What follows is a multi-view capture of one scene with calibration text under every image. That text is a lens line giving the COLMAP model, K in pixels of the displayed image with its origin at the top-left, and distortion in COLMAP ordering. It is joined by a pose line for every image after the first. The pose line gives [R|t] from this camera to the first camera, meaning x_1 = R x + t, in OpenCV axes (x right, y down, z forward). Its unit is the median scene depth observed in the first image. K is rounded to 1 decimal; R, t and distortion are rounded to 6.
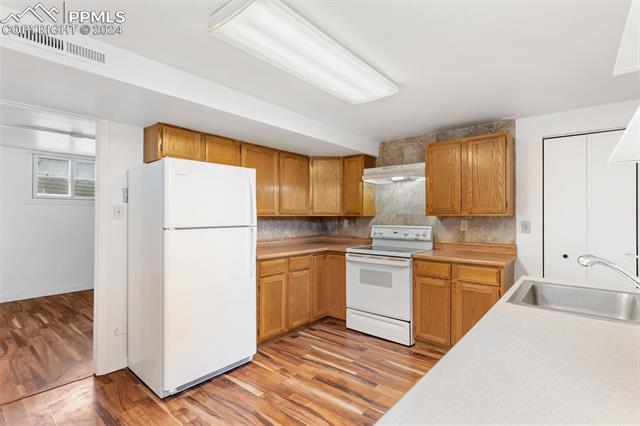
lens RADIAL K [[308.5, 0, 317.2], [0, 308.5, 213.8], [0, 0, 1]] dist [0.002959, 0.000304]
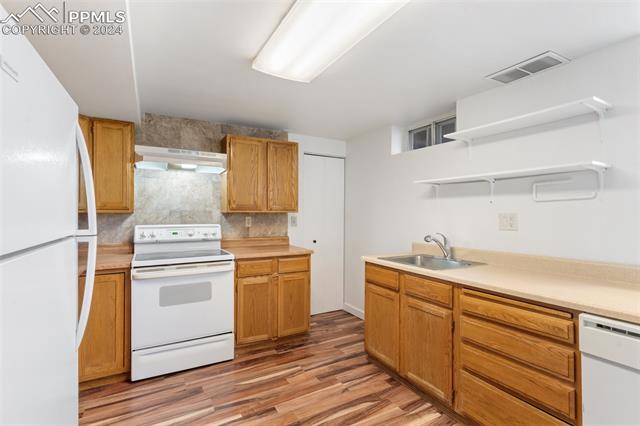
lens RADIAL K [[308.5, 0, 322.2], [0, 308.5, 213.2], [0, 0, 1]] dist [0.002959, 0.000304]
pose [[0.344569, -0.002718, 0.938757, -0.397518], [-0.007061, 0.999960, 0.005487, 0.002046], [-0.938734, -0.008519, 0.344536, 0.406483]]
